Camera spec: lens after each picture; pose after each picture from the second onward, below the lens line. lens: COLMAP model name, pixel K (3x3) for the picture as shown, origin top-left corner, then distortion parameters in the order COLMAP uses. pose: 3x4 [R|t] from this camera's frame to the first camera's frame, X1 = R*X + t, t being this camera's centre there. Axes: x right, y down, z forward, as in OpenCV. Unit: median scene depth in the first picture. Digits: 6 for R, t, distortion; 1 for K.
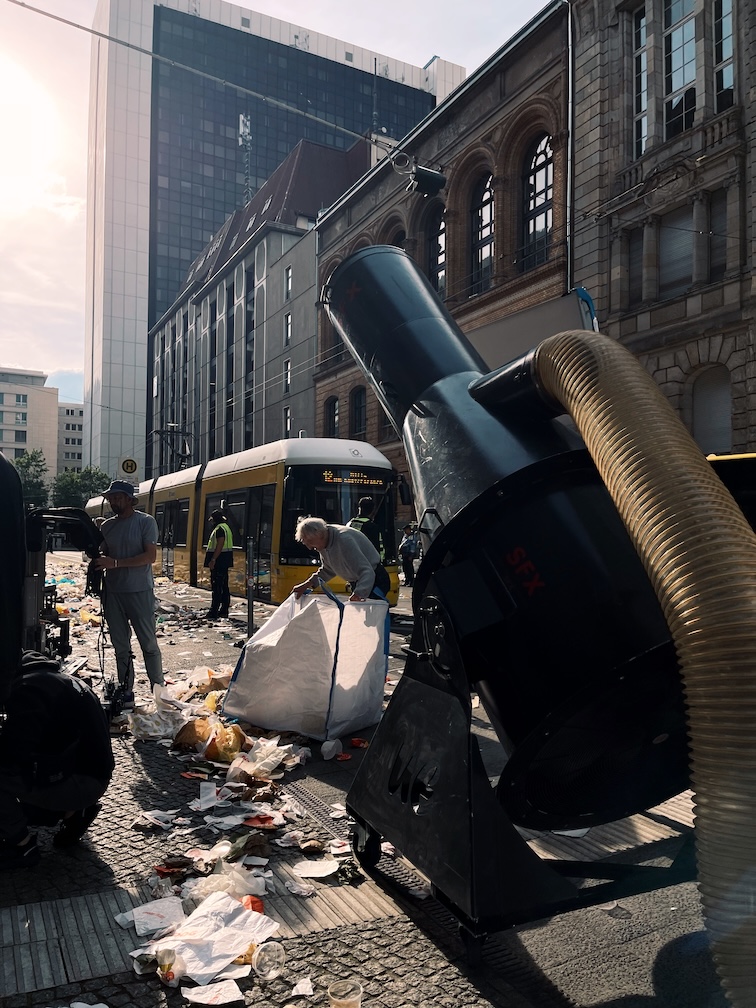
lens RADIAL K [[743.4, 0, 376.3], [0, 743.4, 528.8], [0, 0, 1]] dist [0.064005, -0.052628]
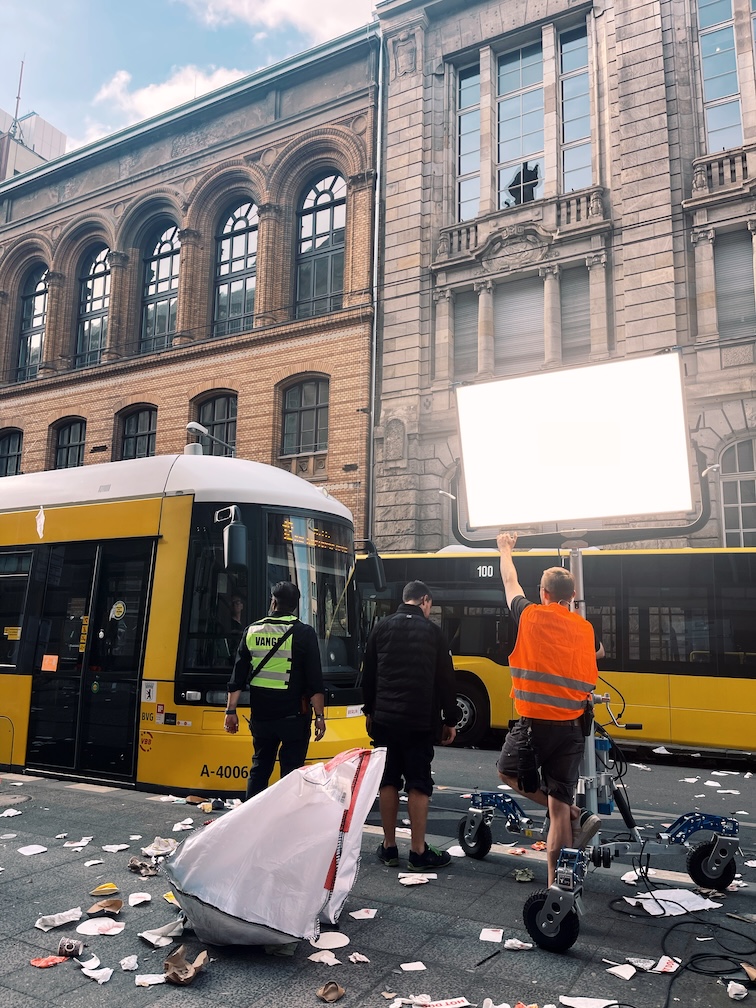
lens RADIAL K [[743.4, 0, 376.3], [0, 743.4, 528.8], [0, 0, 1]] dist [0.064005, -0.052628]
pose [[0.836898, 0.094826, 0.539082, -0.180001], [-0.021687, 0.989850, -0.140449, 0.001829], [-0.546929, 0.105851, 0.830461, 0.335701]]
